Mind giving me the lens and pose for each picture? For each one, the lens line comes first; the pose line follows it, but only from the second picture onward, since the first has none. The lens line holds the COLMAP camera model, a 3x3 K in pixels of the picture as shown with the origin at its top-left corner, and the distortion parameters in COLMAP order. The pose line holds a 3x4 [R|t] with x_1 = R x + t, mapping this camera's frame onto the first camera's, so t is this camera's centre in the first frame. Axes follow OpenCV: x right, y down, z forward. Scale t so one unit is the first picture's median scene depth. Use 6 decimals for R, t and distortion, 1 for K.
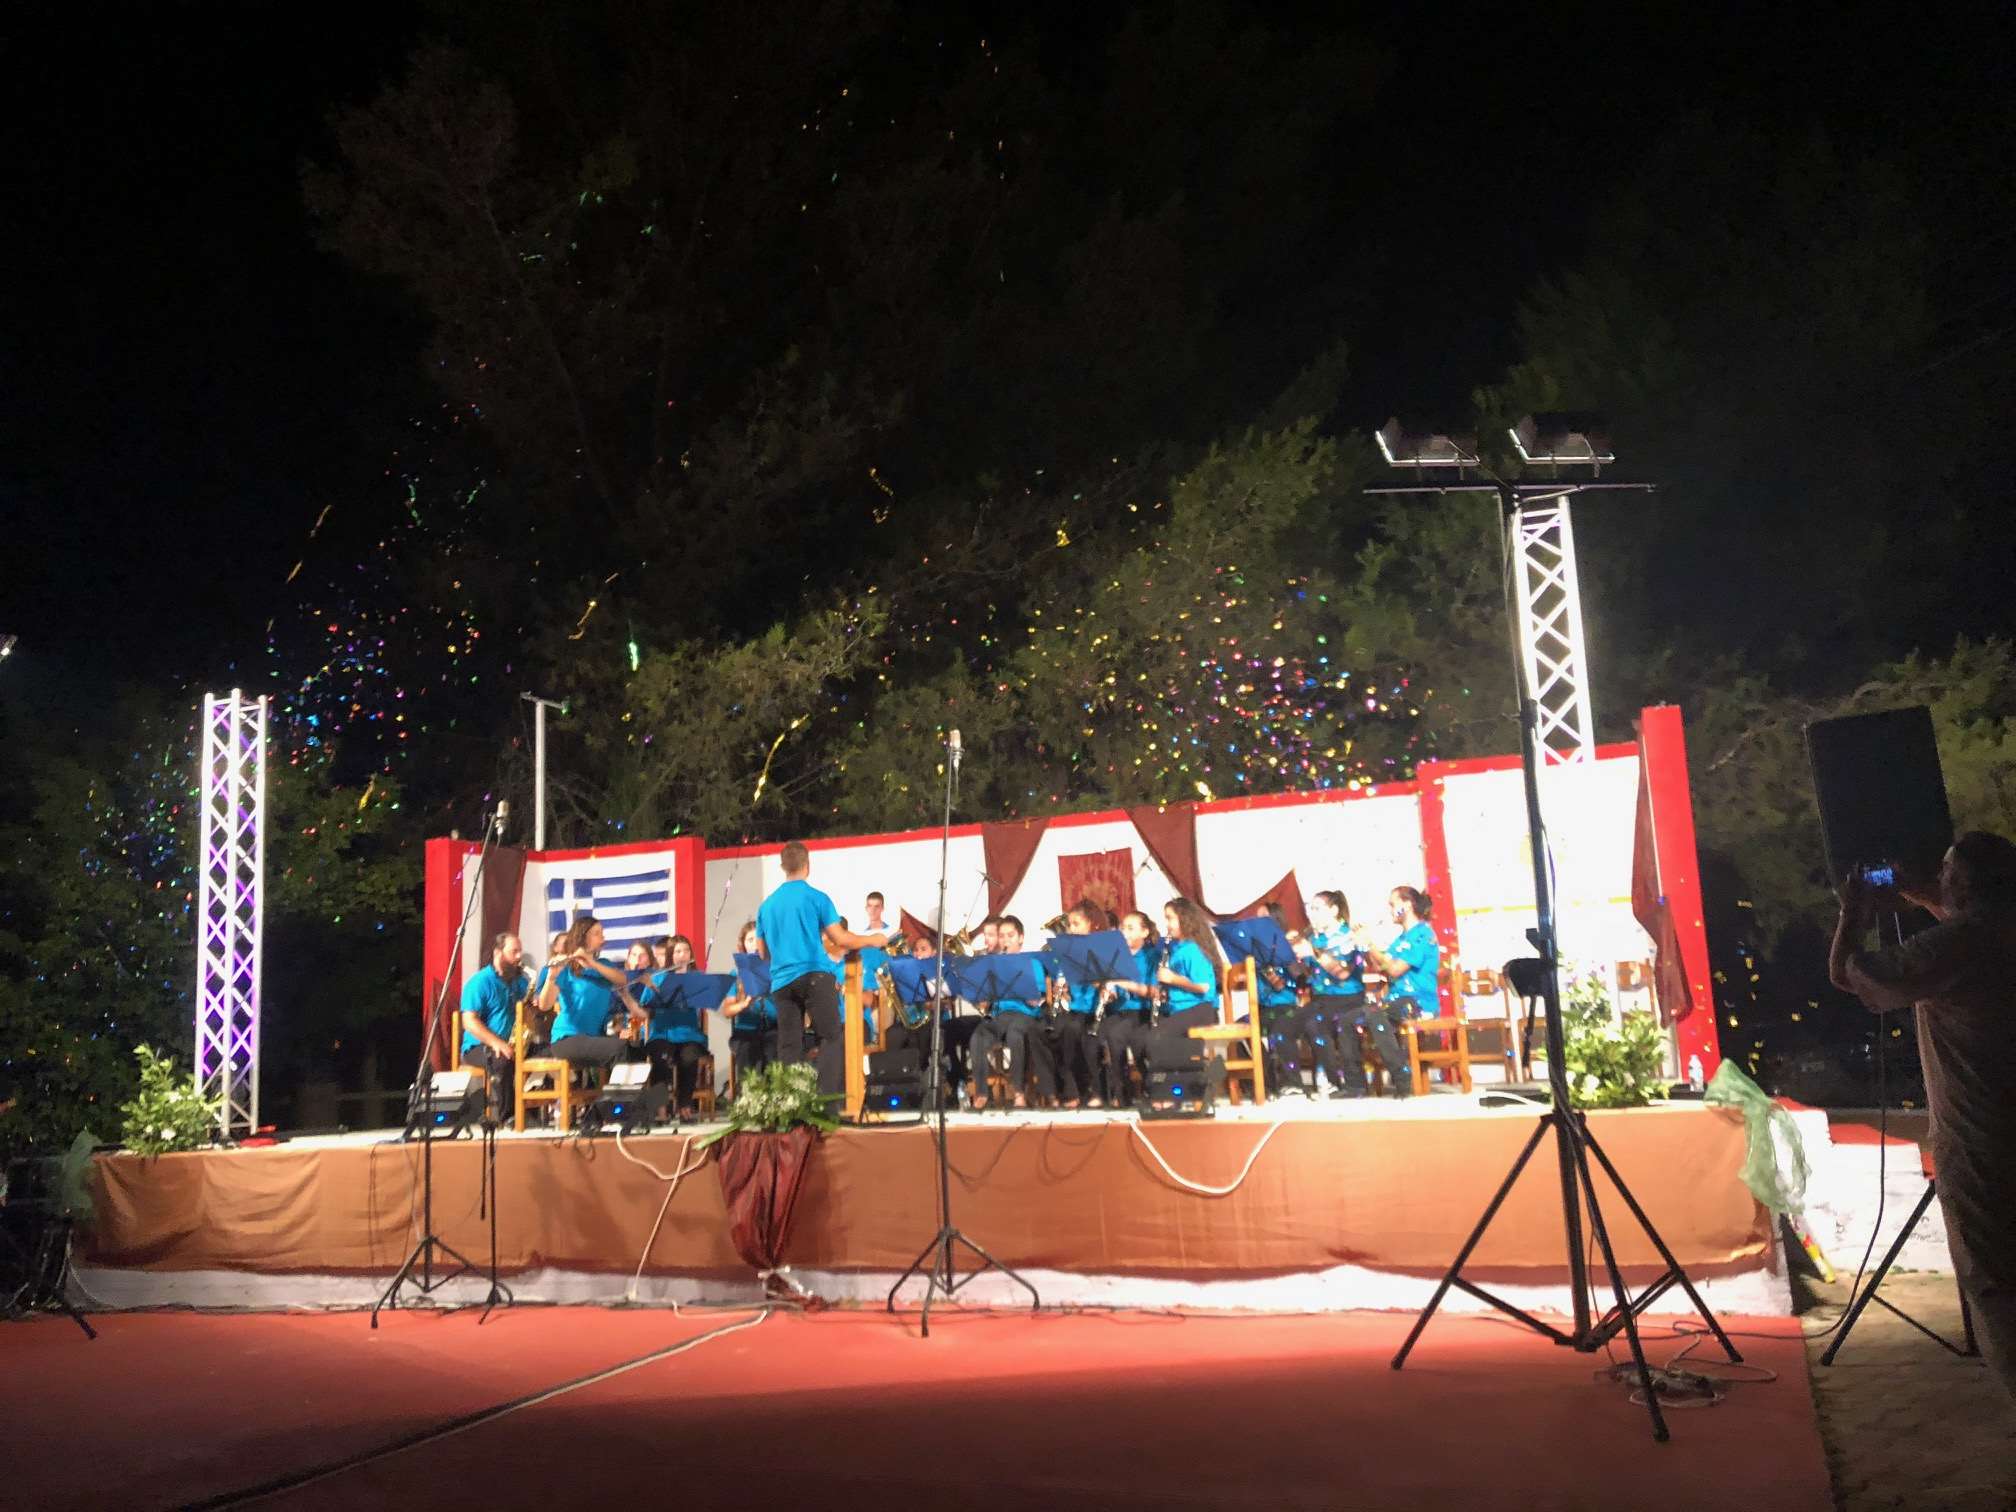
lens RADIAL K [[1640.8, 0, 1073.9], [0, 1640.8, 747.2], [0, 0, 1]] dist [-0.006097, -0.002932]
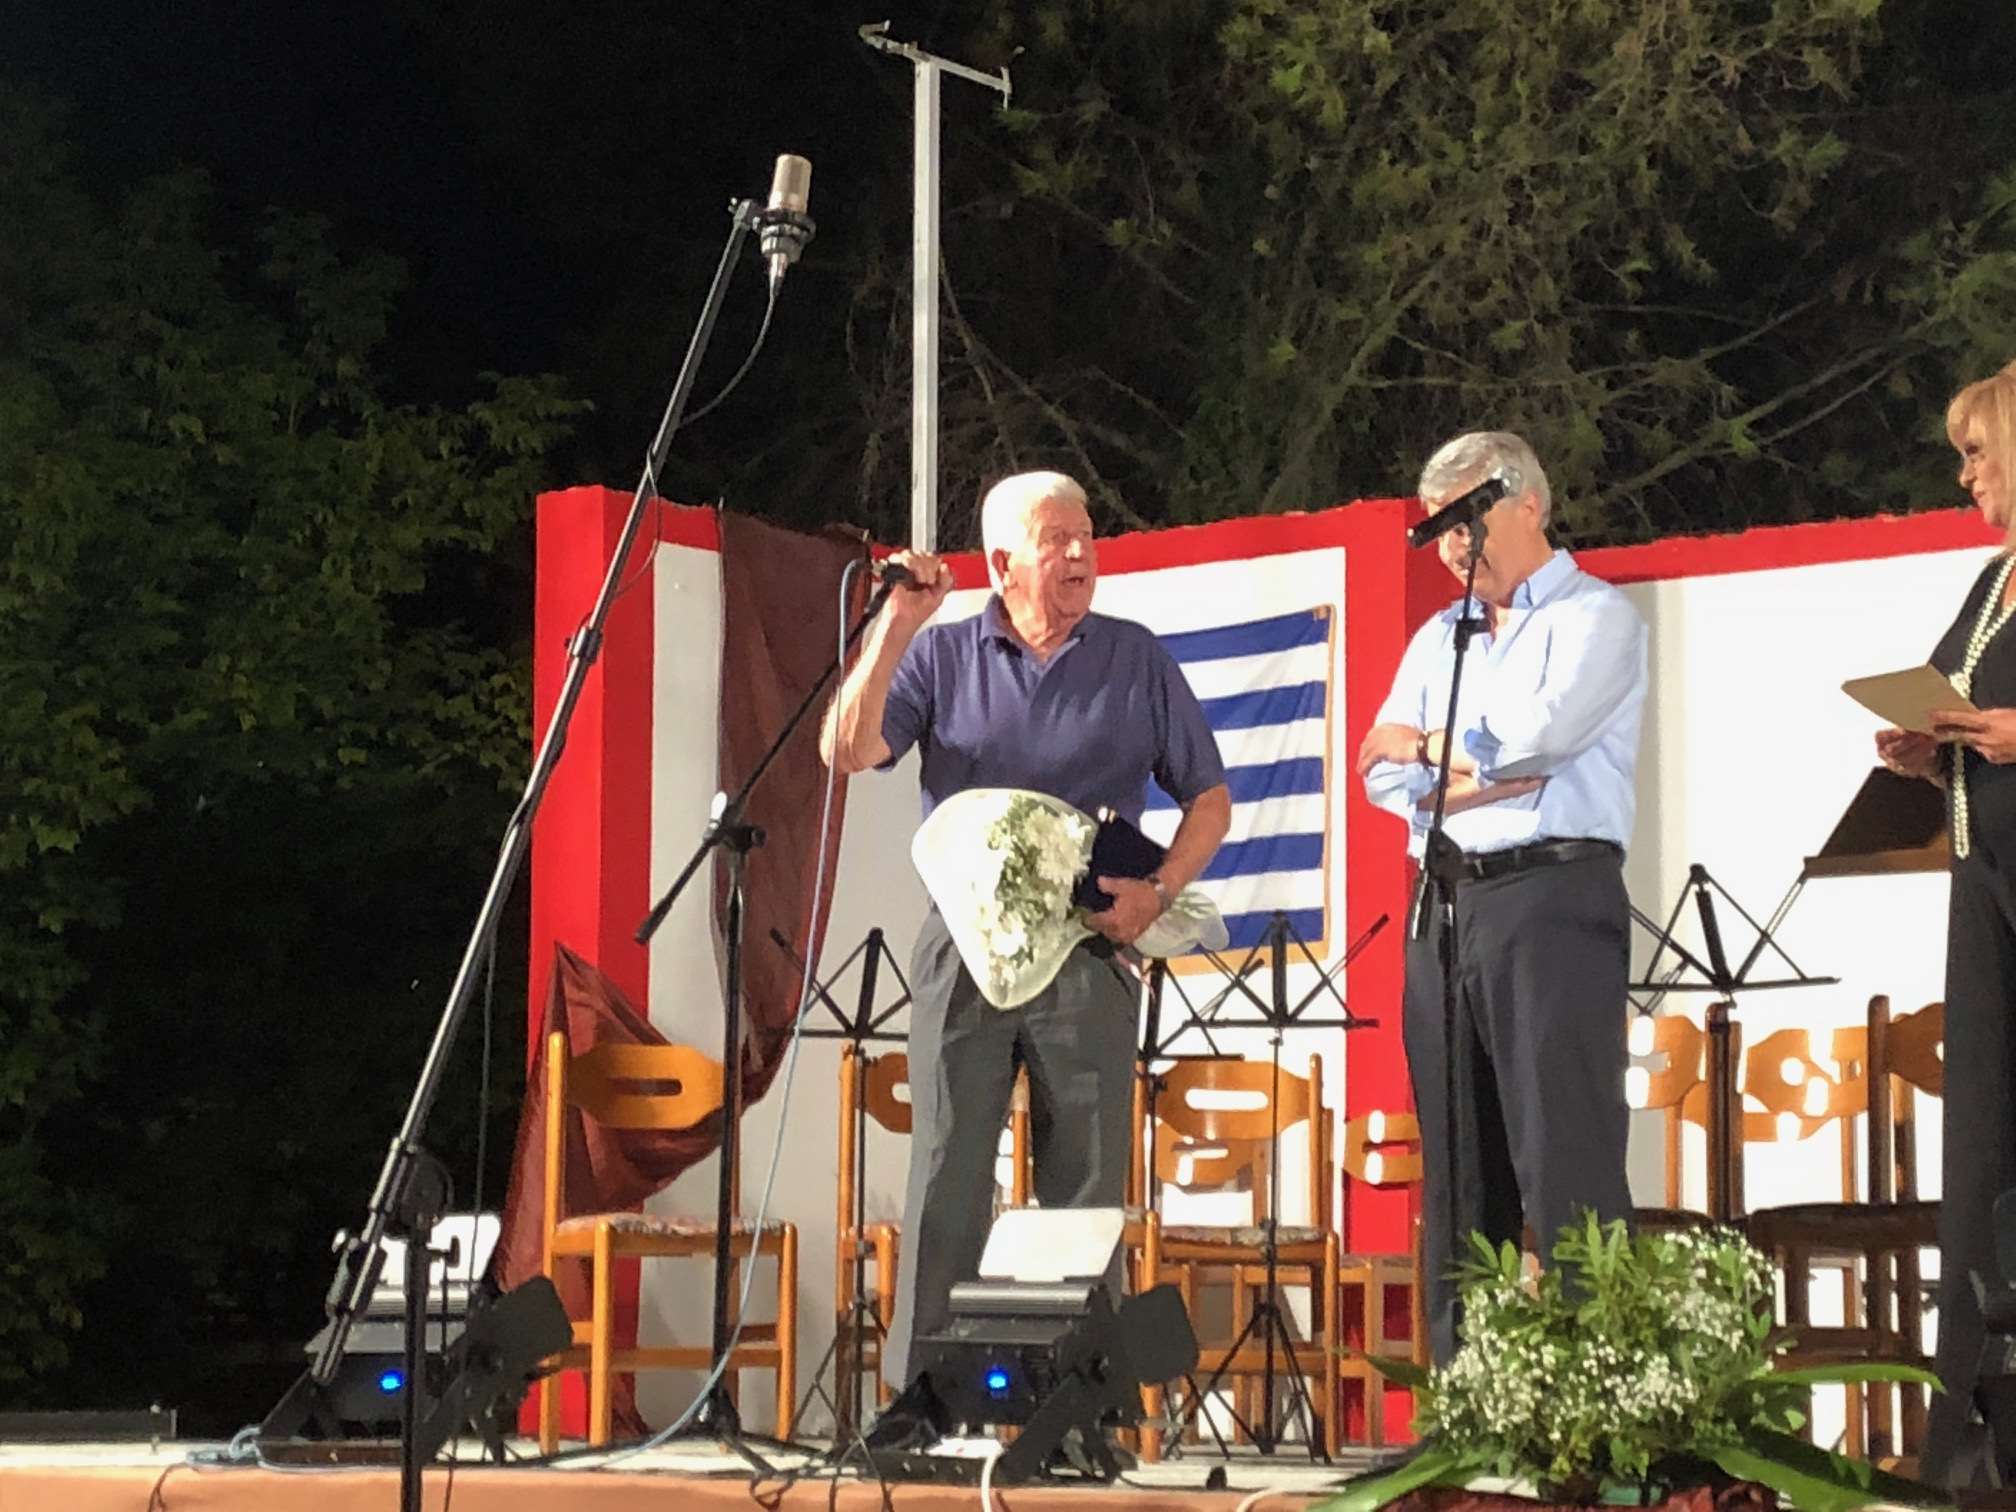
lens RADIAL K [[4651.9, 0, 1008.0], [0, 4651.9, 756.0], [0, 0, 1]] dist [0.177957, -0.684153]
pose [[0.939914, 0.013543, -0.341141, -0.028345], [0.005569, 0.998472, 0.054984, 0.076449], [0.341365, -0.053580, 0.938403, 0.294110]]
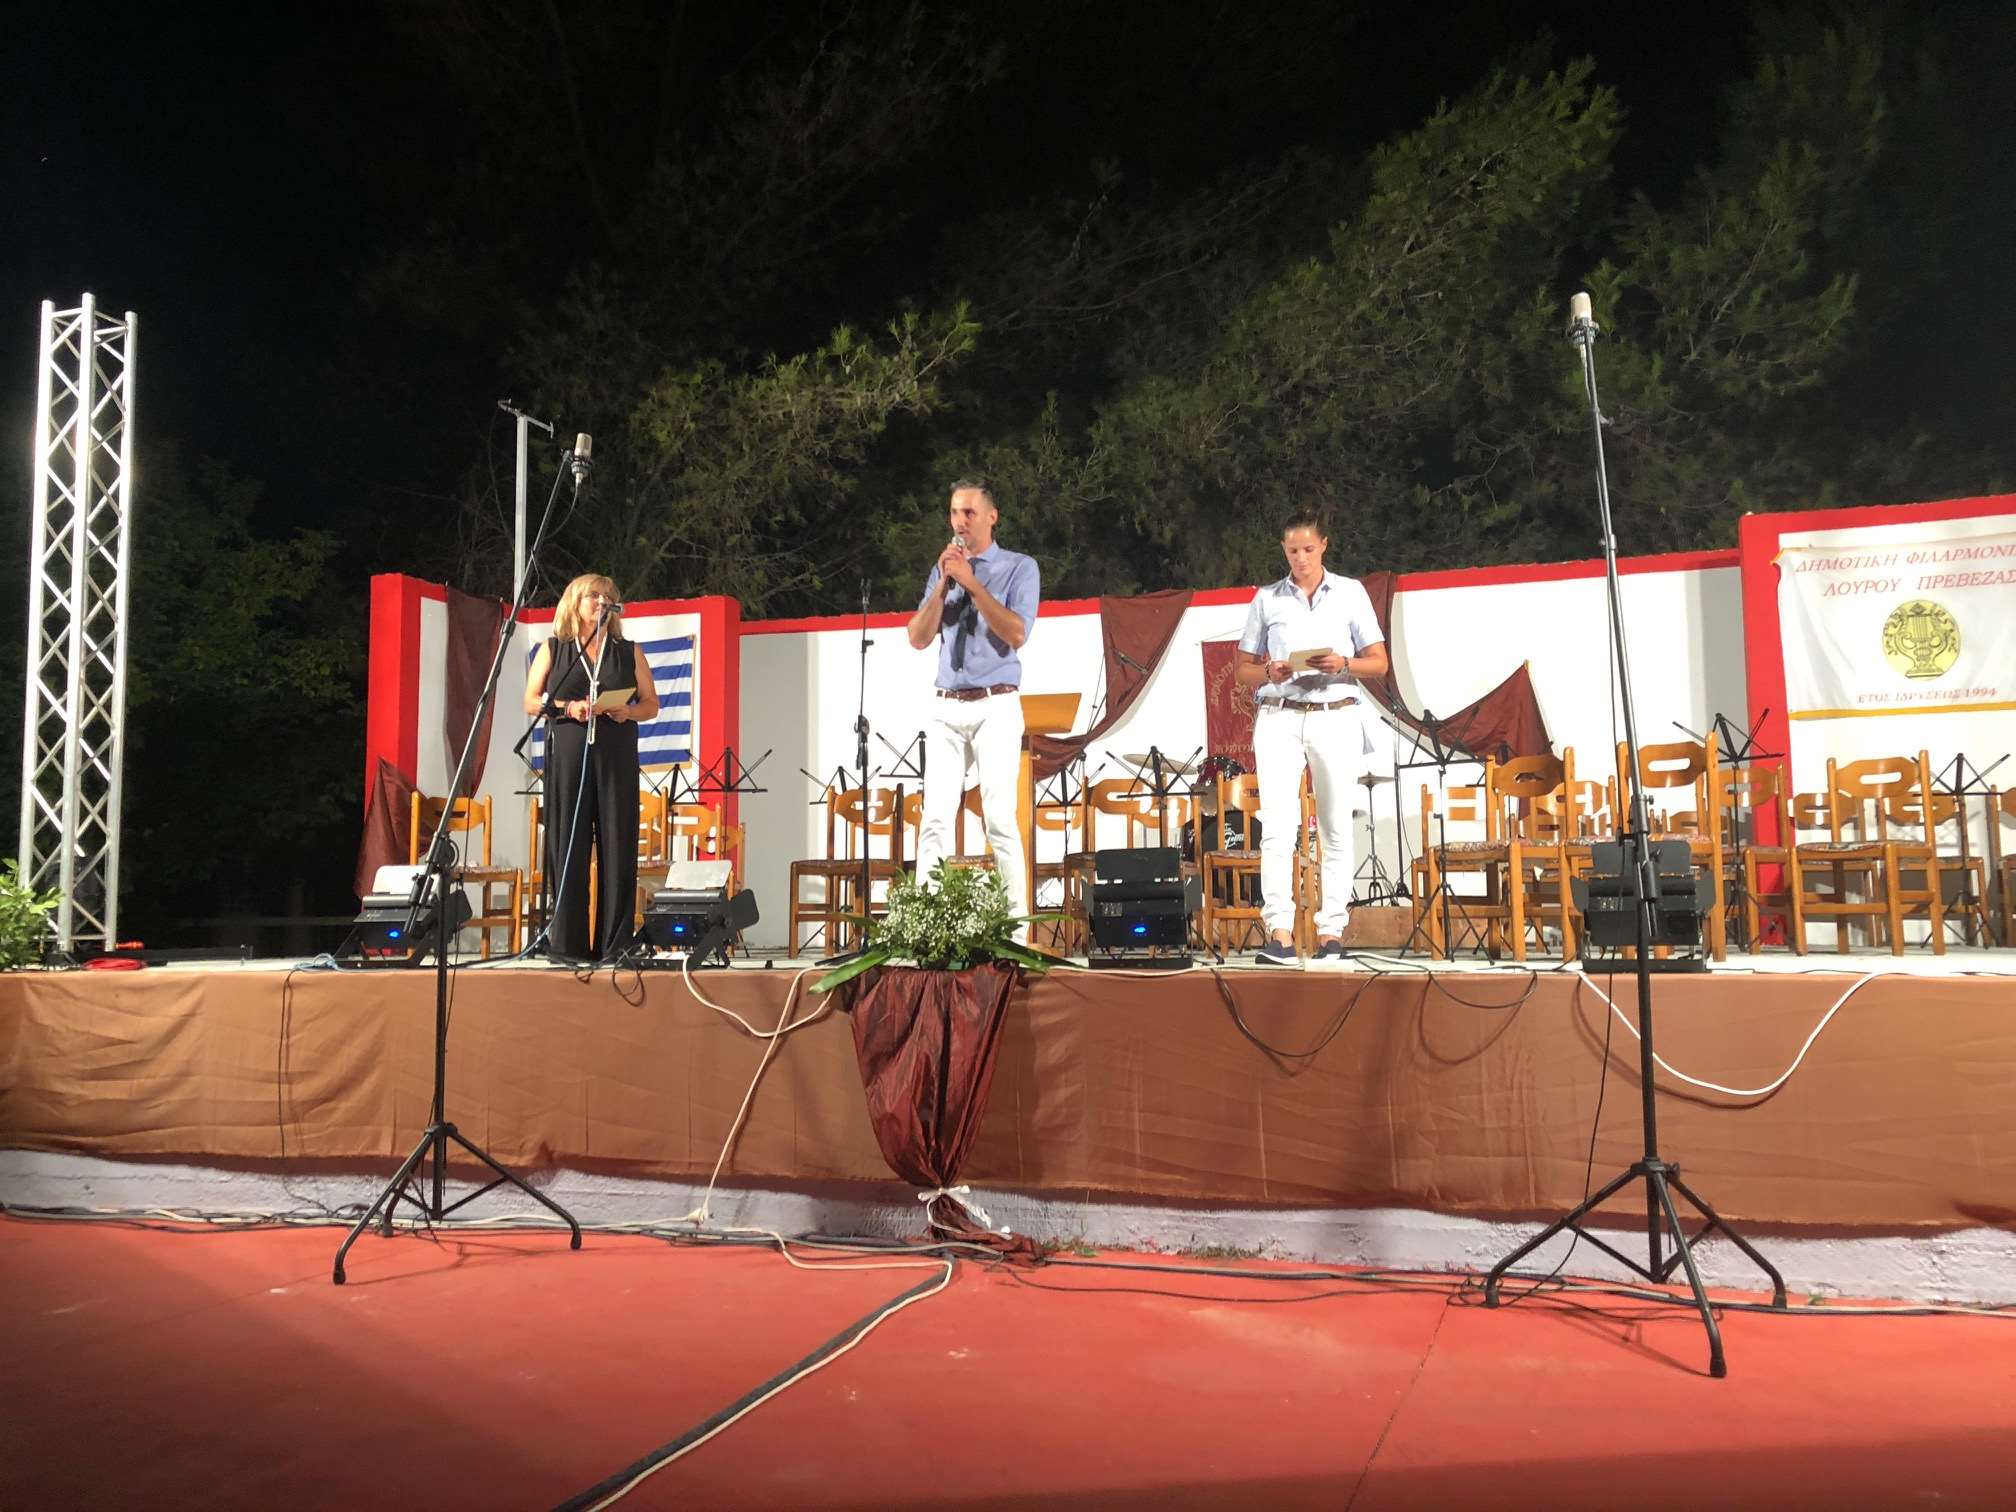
lens RADIAL K [[1618.1, 0, 1060.2], [0, 1618.1, 741.0], [0, 0, 1]] dist [0.008685, 0.002212]
pose [[0.998593, 0.041758, 0.032677, -0.138284], [-0.043913, 0.996700, 0.068263, 0.089234], [-0.029719, -0.069602, 0.997132, 0.335581]]
